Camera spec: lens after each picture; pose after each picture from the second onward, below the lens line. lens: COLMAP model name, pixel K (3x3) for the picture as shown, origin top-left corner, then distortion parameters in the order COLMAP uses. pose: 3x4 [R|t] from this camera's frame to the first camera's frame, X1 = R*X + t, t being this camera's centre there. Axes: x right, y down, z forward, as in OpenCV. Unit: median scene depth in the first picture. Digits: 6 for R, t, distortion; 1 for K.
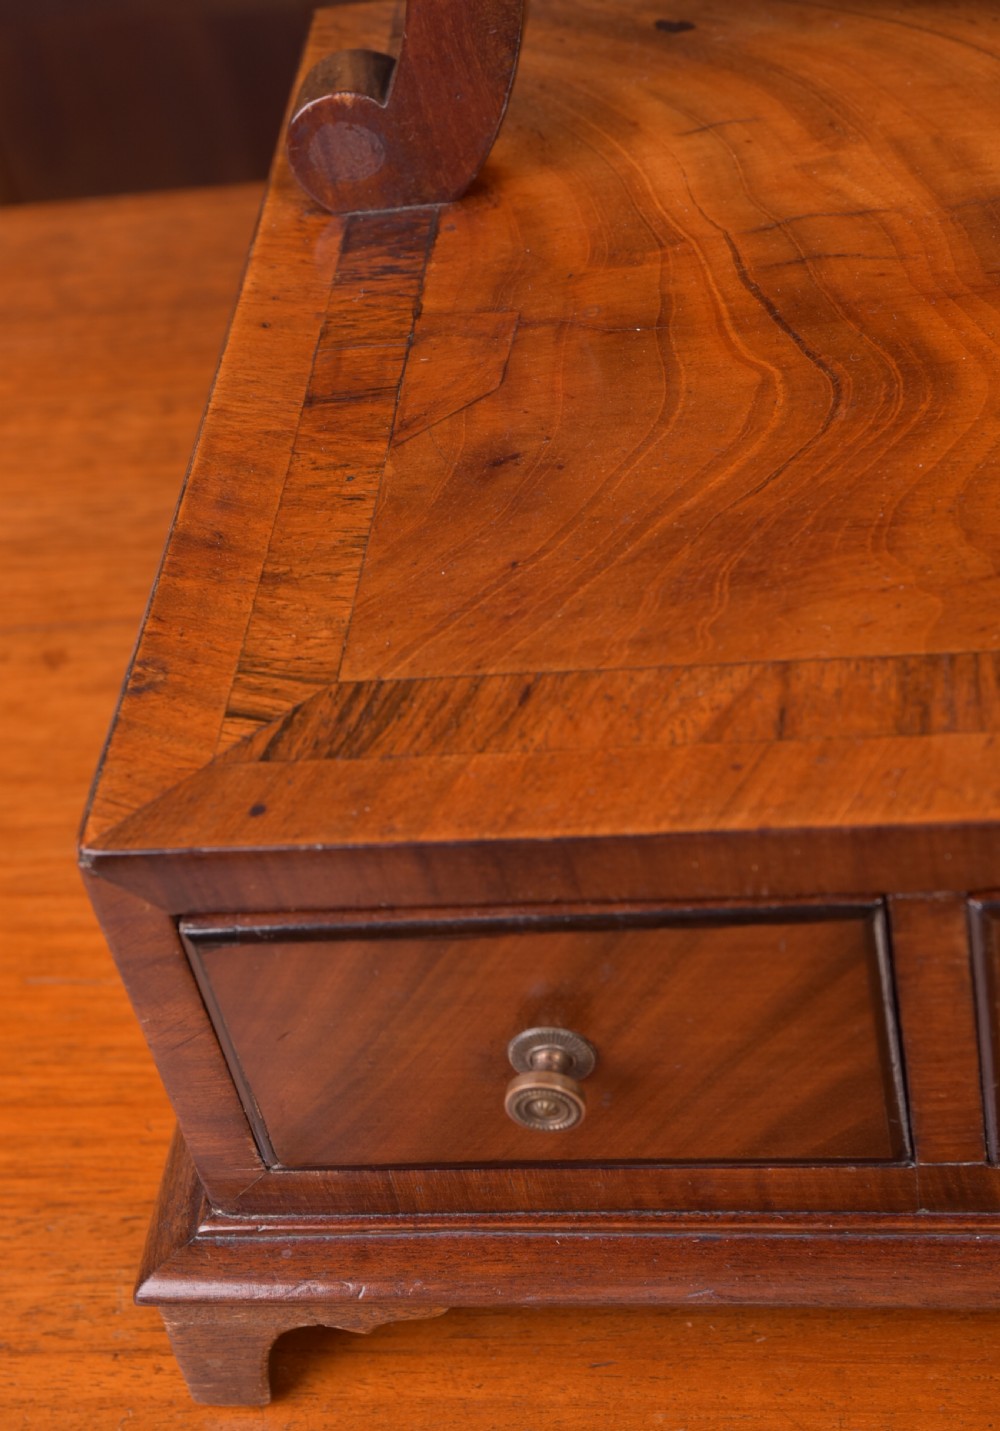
lens RADIAL K [[2734.7, 0, 444.9], [0, 2734.7, 764.5], [0, 0, 1]] dist [0.026287, 0.217772]
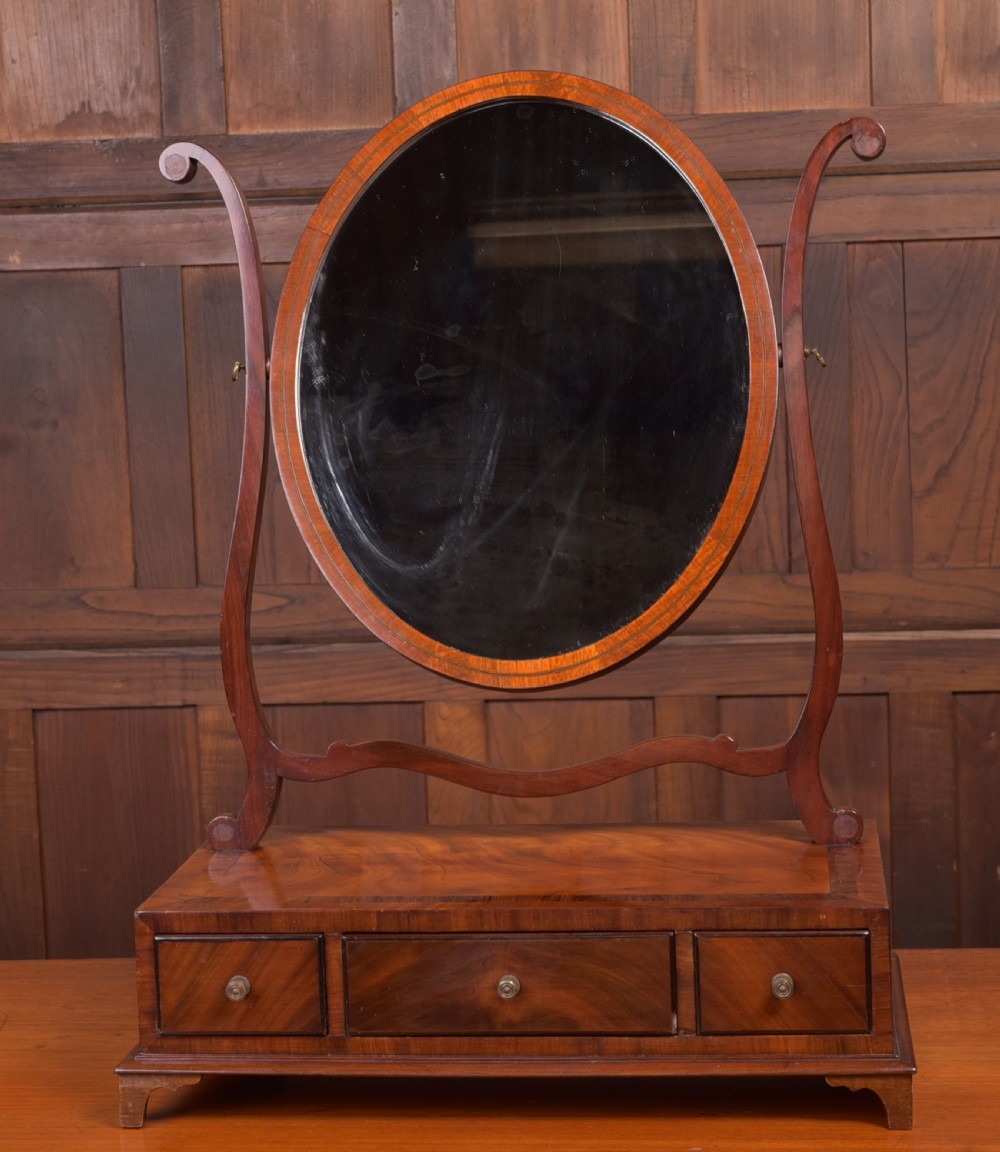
lens RADIAL K [[2466.4, 0, 539.5], [0, 2466.4, 525.3], [0, 0, 1]] dist [0.024197, 0.125913]
pose [[0.987521, 0.151279, 0.043792, 0.207113], [-0.087480, 0.758119, -0.646222, 1.843381], [-0.130959, 0.634326, 0.761892, -2.178748]]
